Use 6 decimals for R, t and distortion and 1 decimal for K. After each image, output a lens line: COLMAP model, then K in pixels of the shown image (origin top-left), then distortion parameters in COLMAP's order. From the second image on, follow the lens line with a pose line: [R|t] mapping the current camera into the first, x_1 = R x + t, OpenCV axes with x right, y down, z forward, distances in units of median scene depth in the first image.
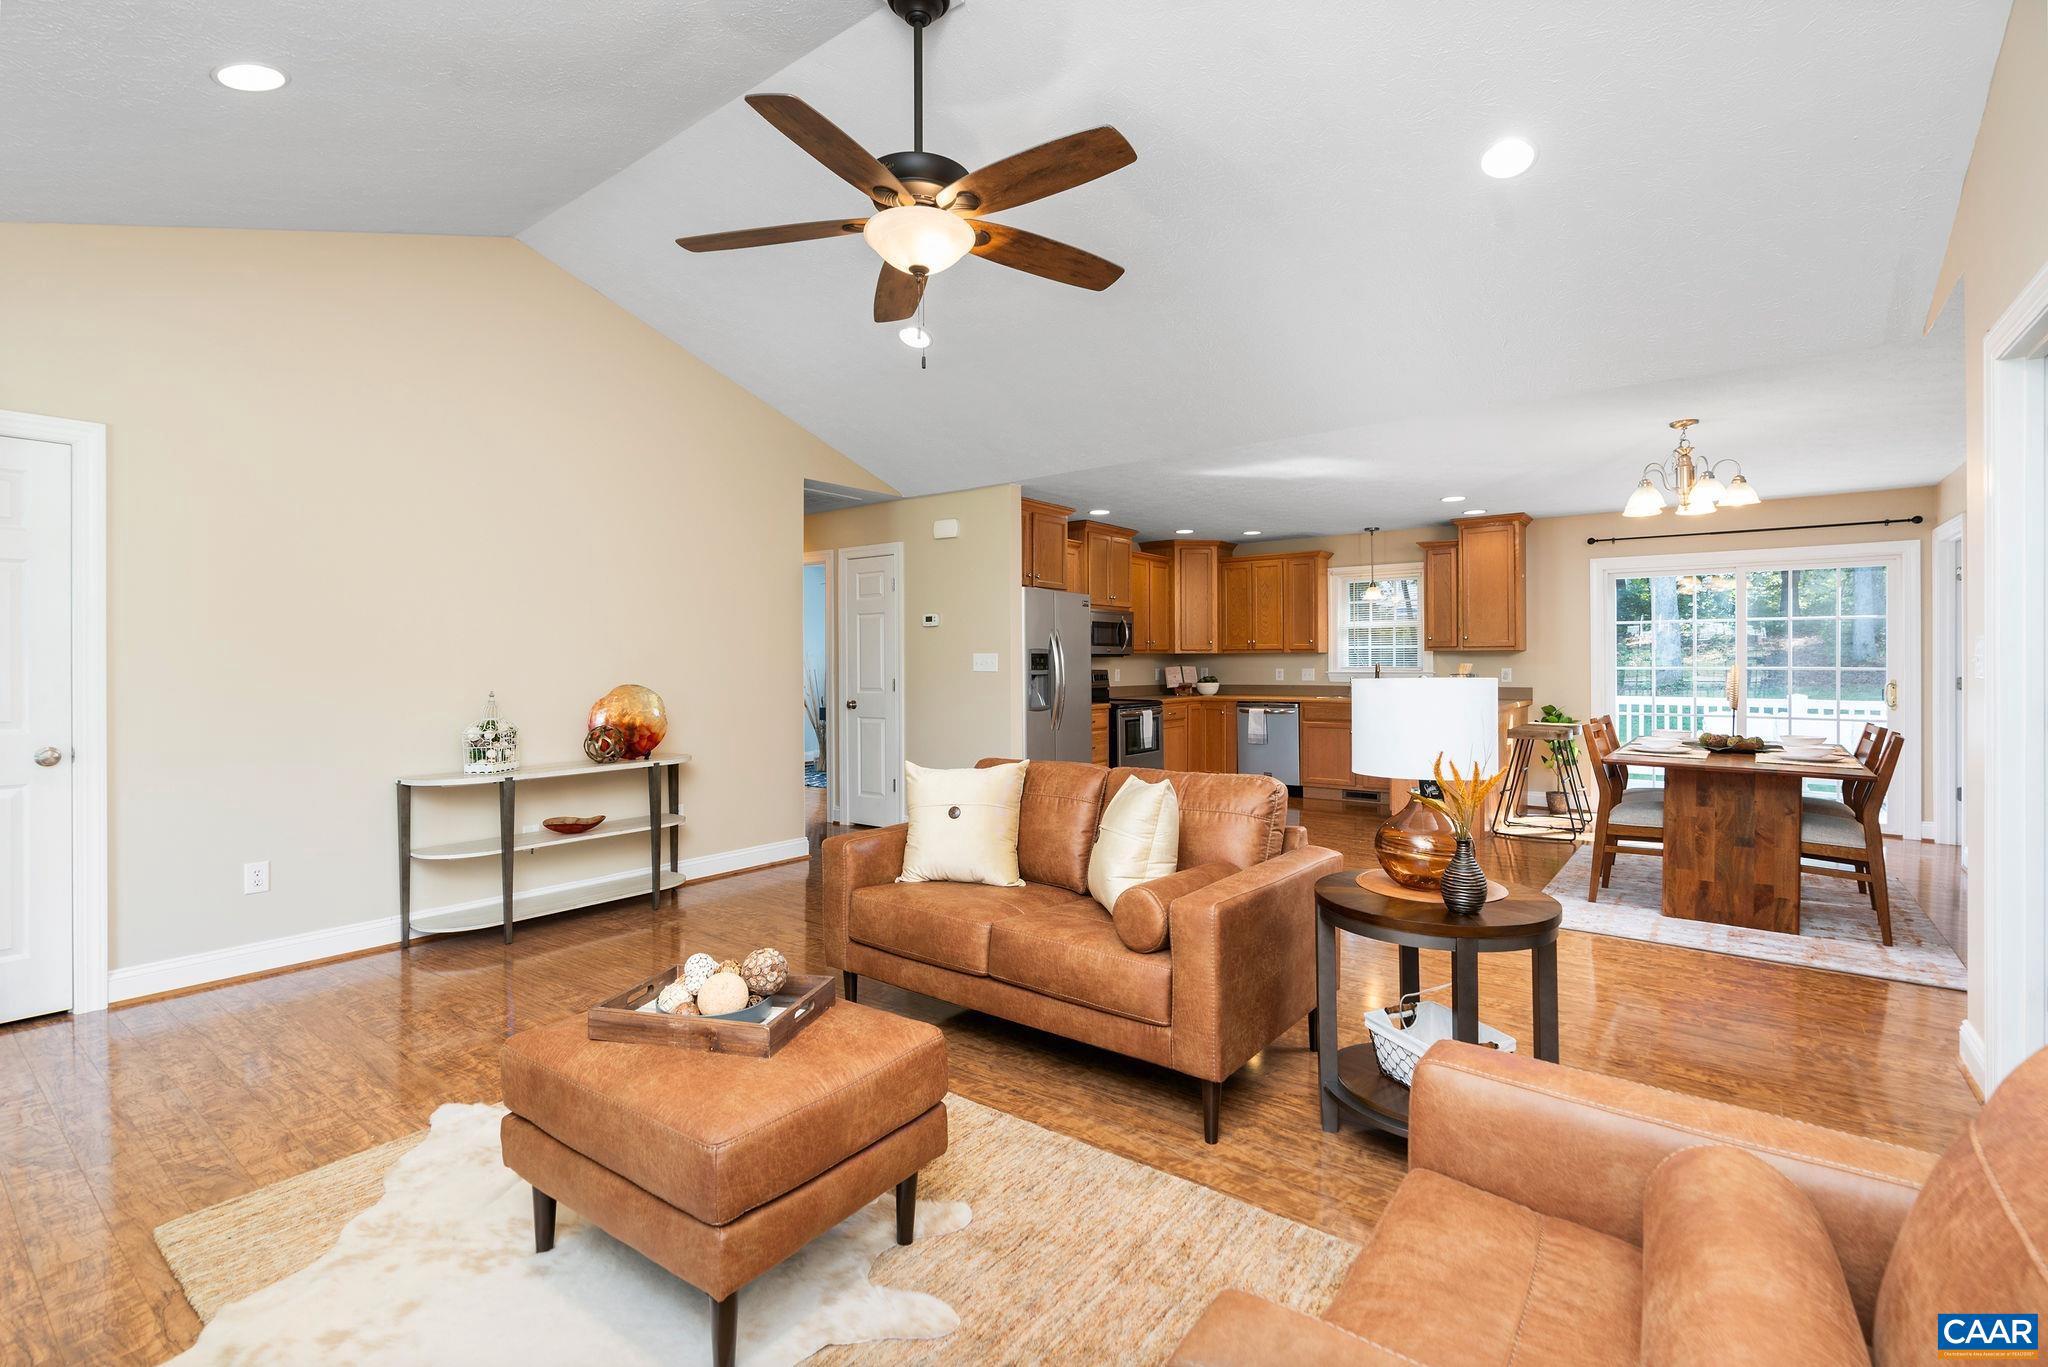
lens RADIAL K [[936.4, 0, 1018.4], [0, 936.4, 655.2], [0, 0, 1]] dist [-0.004467, 0.001414]
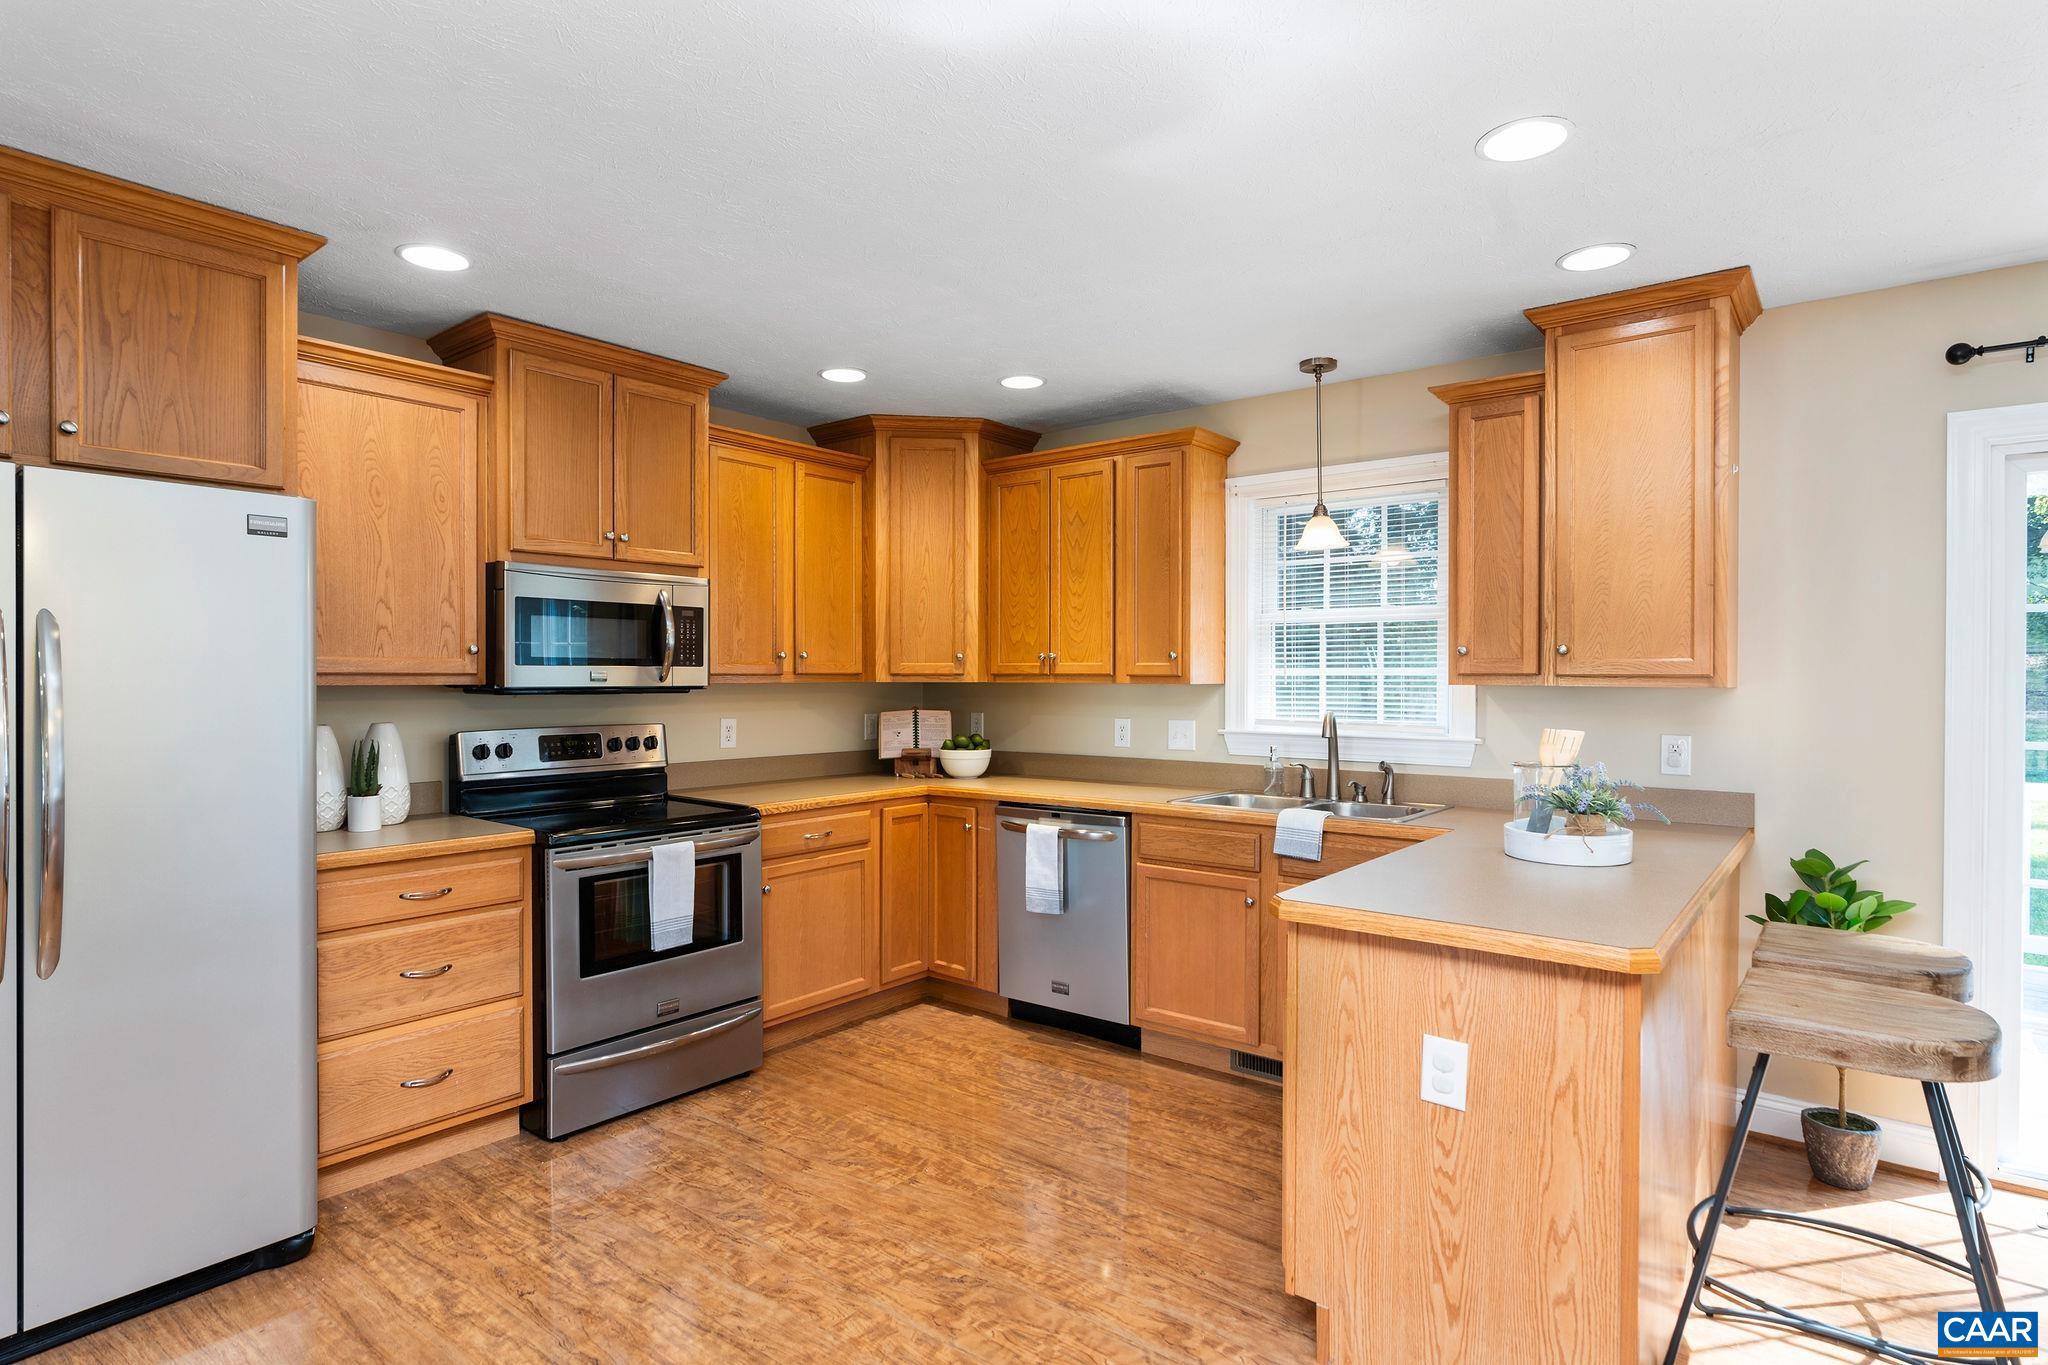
lens RADIAL K [[1077.2, 0, 1020.4], [0, 1077.2, 686.3], [0, 0, 1]] dist [0.002268, 0.000442]
pose [[0.999868, 0.005424, -0.015291, 0.252818], [-0.005123, 0.999793, 0.019681, -0.010968], [0.015395, -0.019600, 0.999689, 0.533032]]
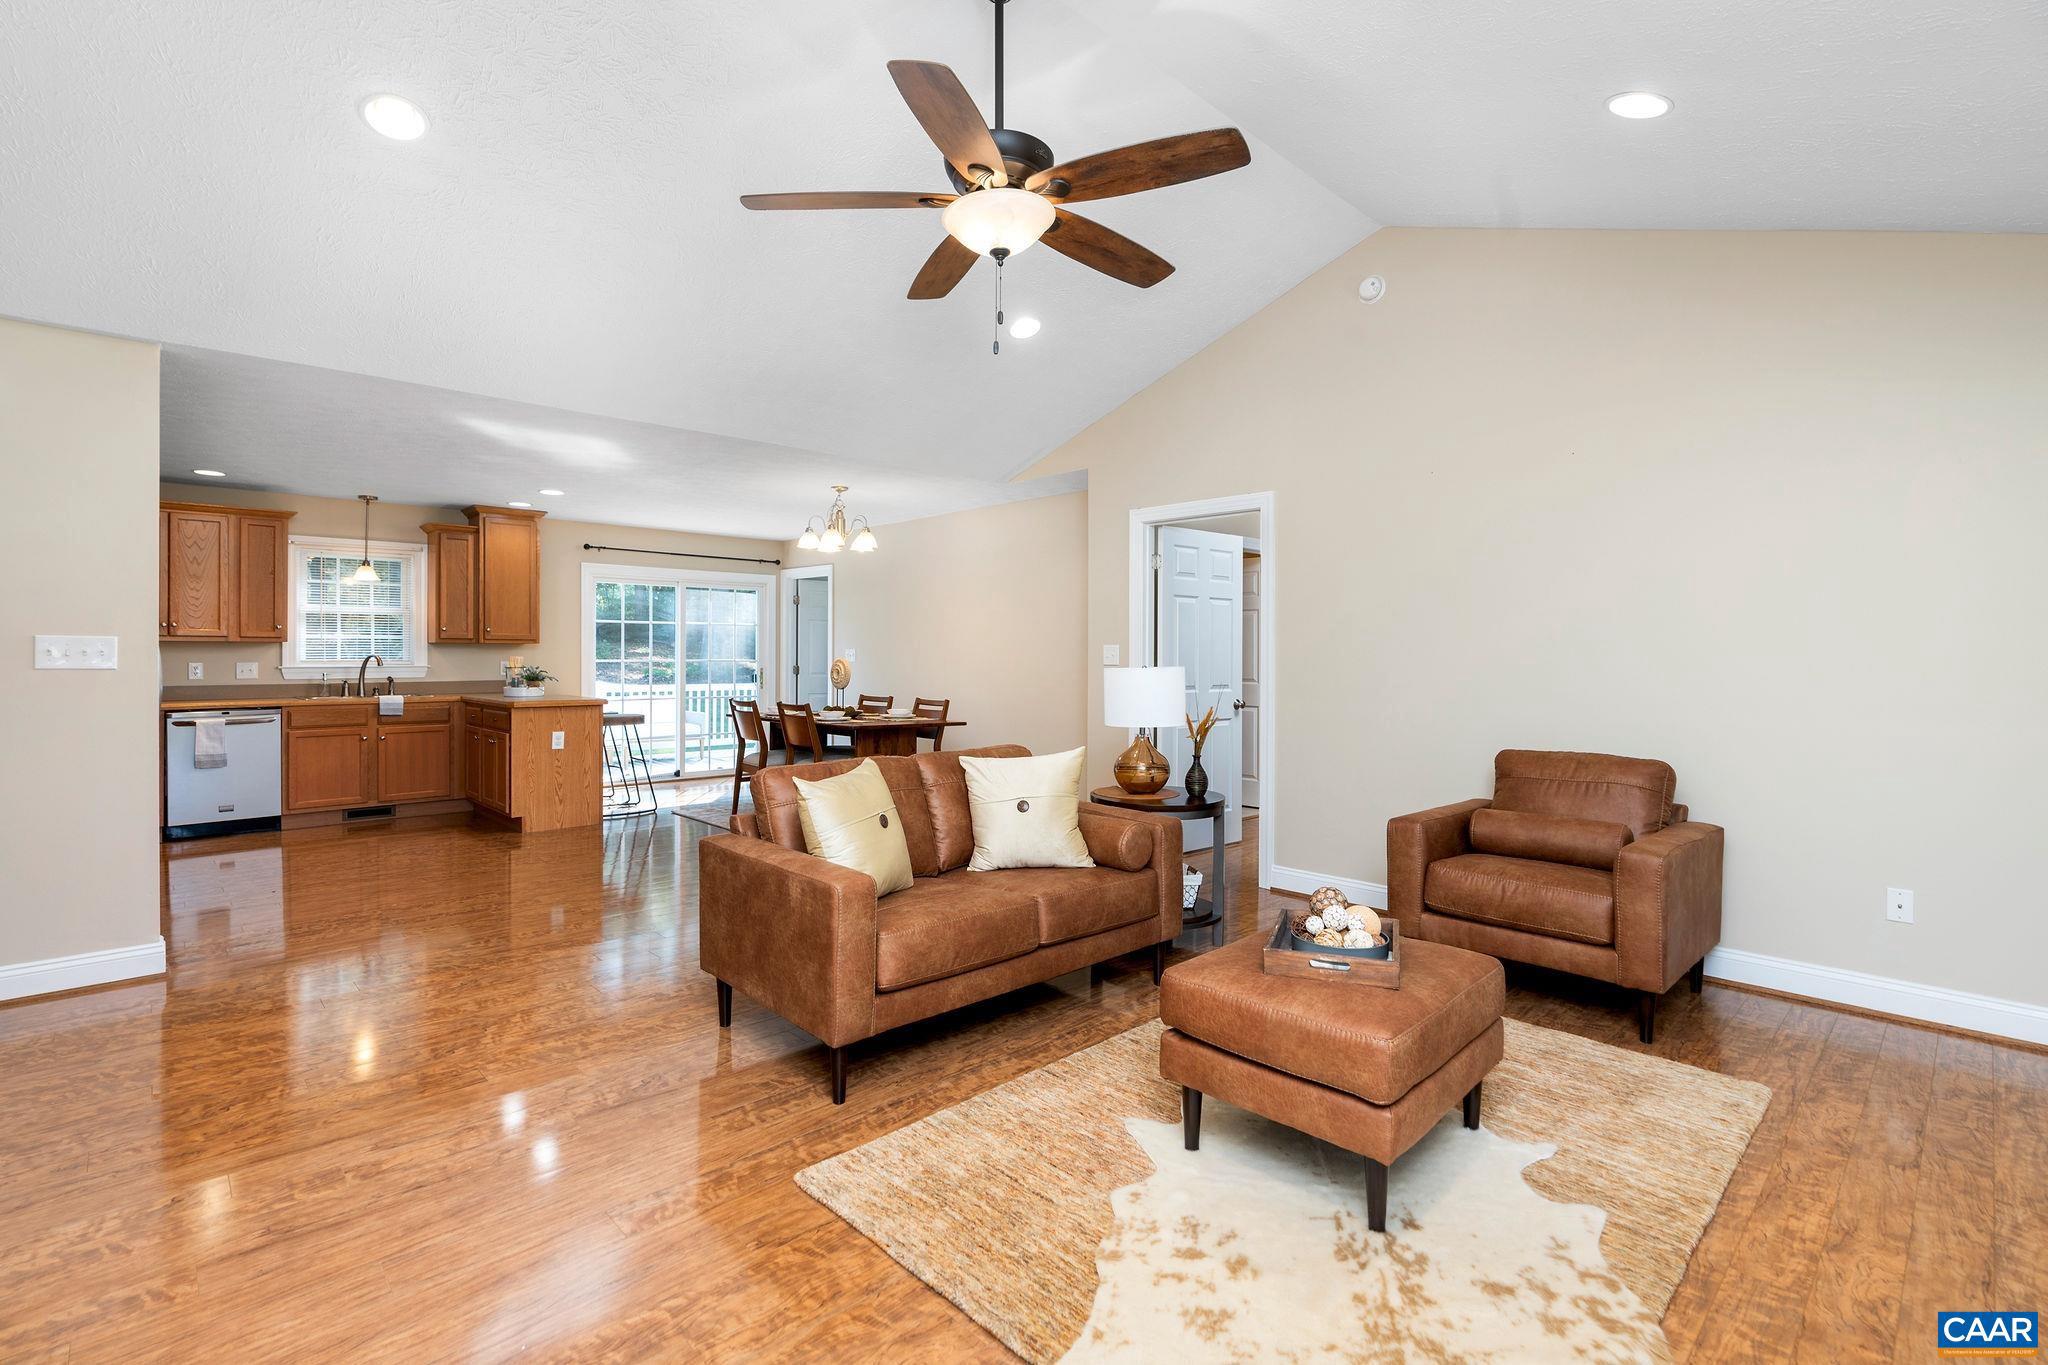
lens RADIAL K [[936.4, 0, 1014.6], [0, 936.4, 663.6], [0, 0, 1]] dist [-0.004467, 0.001414]
pose [[0.159451, -0.007418, 0.987178, -0.351997], [-0.011171, 0.999894, 0.009318, 0.000649], [-0.987143, -0.012514, 0.159351, 0.273083]]
